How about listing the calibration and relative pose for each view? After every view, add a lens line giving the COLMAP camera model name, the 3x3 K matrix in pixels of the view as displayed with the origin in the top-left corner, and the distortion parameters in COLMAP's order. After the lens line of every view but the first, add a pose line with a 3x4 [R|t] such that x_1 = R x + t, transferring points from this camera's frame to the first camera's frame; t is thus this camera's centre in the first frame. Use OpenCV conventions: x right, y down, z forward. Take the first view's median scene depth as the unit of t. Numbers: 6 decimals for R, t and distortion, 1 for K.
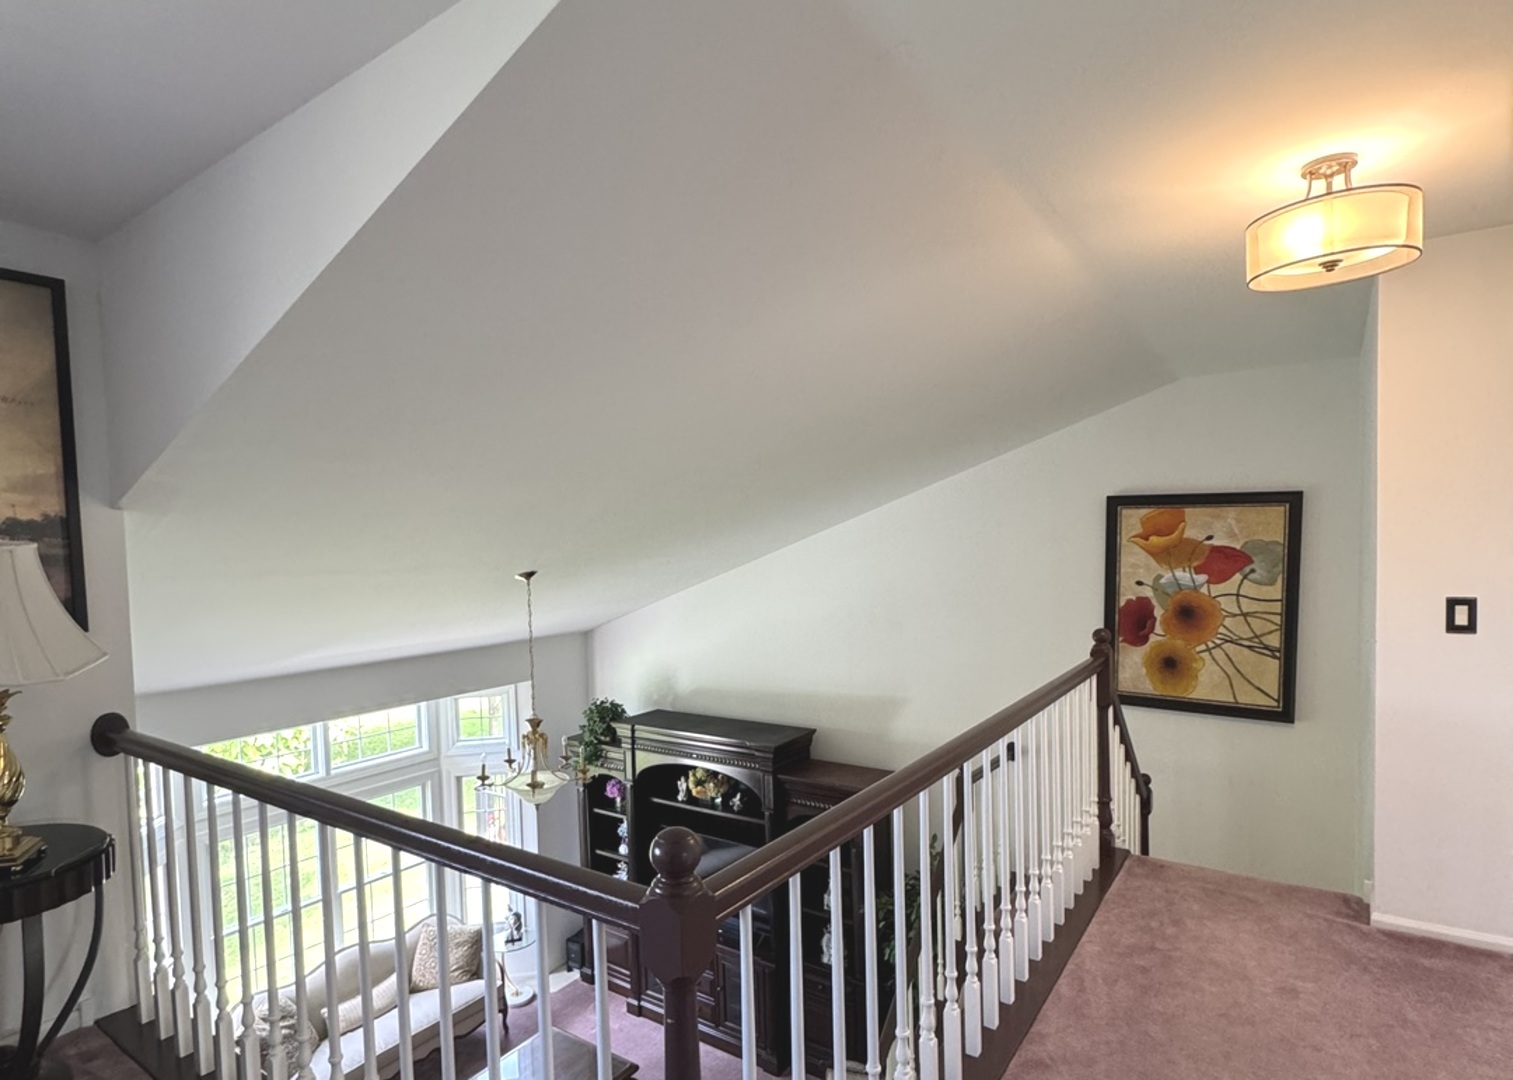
lens RADIAL K [[807.8, 0, 757.6], [0, 807.8, 583.0], [0, 0, 1]] dist [0.001240, -0.000224]
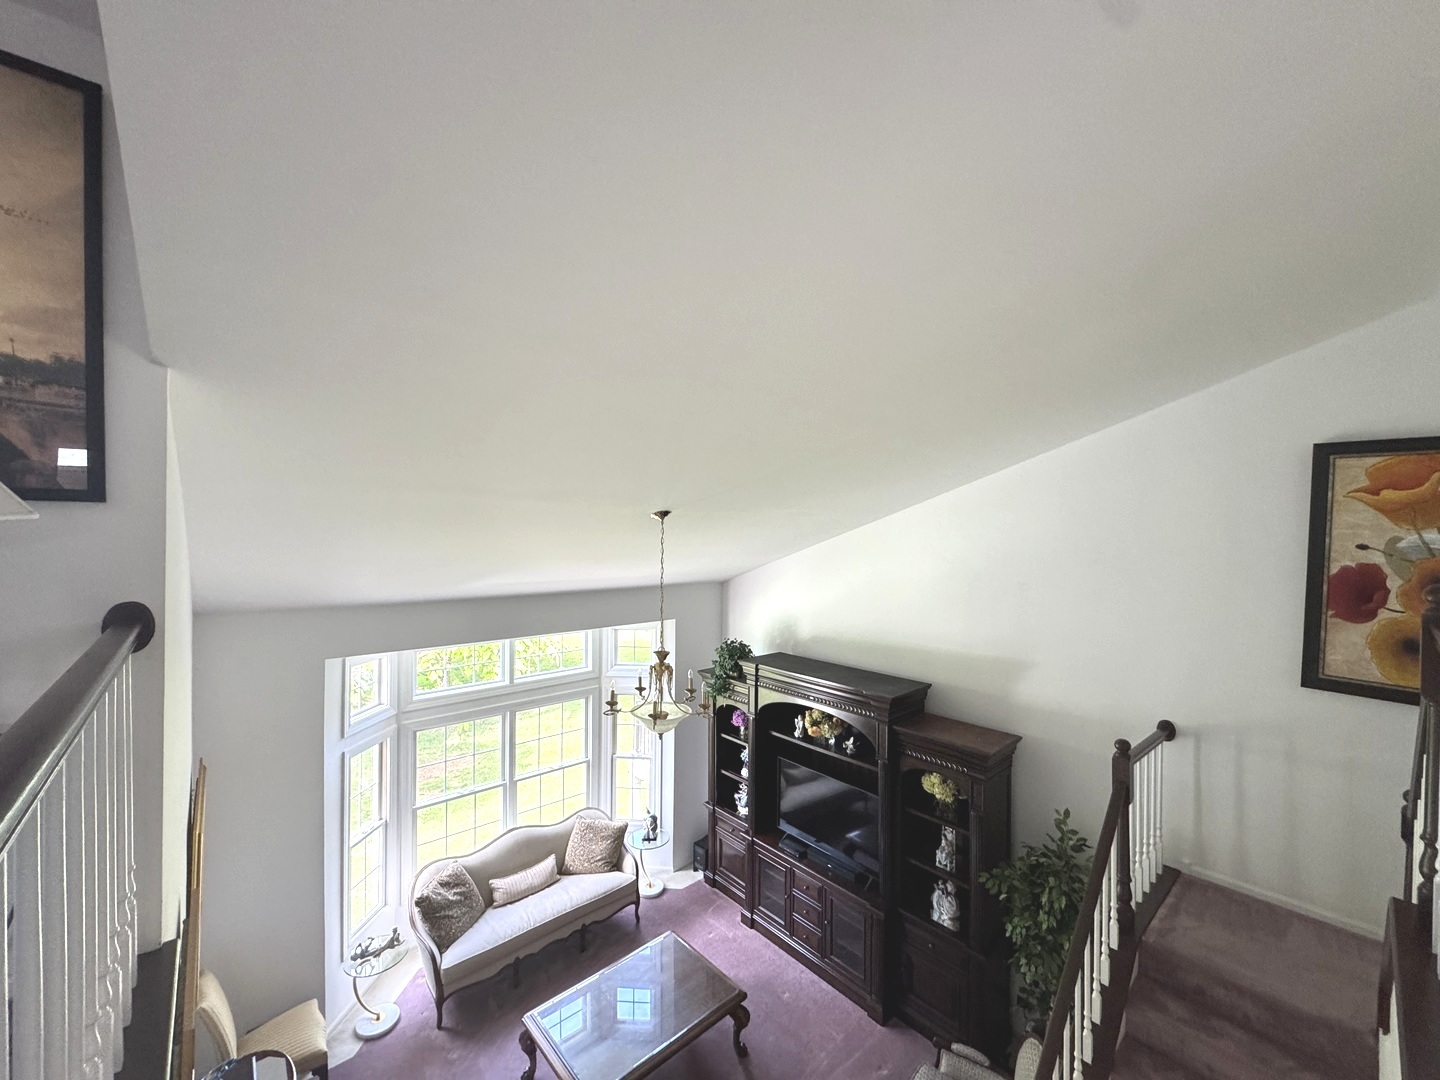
lens RADIAL K [[572.4, 0, 720.0], [0, 572.4, 540.0], [0, 0, 1]] dist [-0.000270, -0.000272]
pose [[0.971337, 0.036446, -0.234897, -0.023646], [-0.045676, 0.998379, -0.033970, 0.032327], [0.233278, 0.043725, 0.971426, 0.204976]]
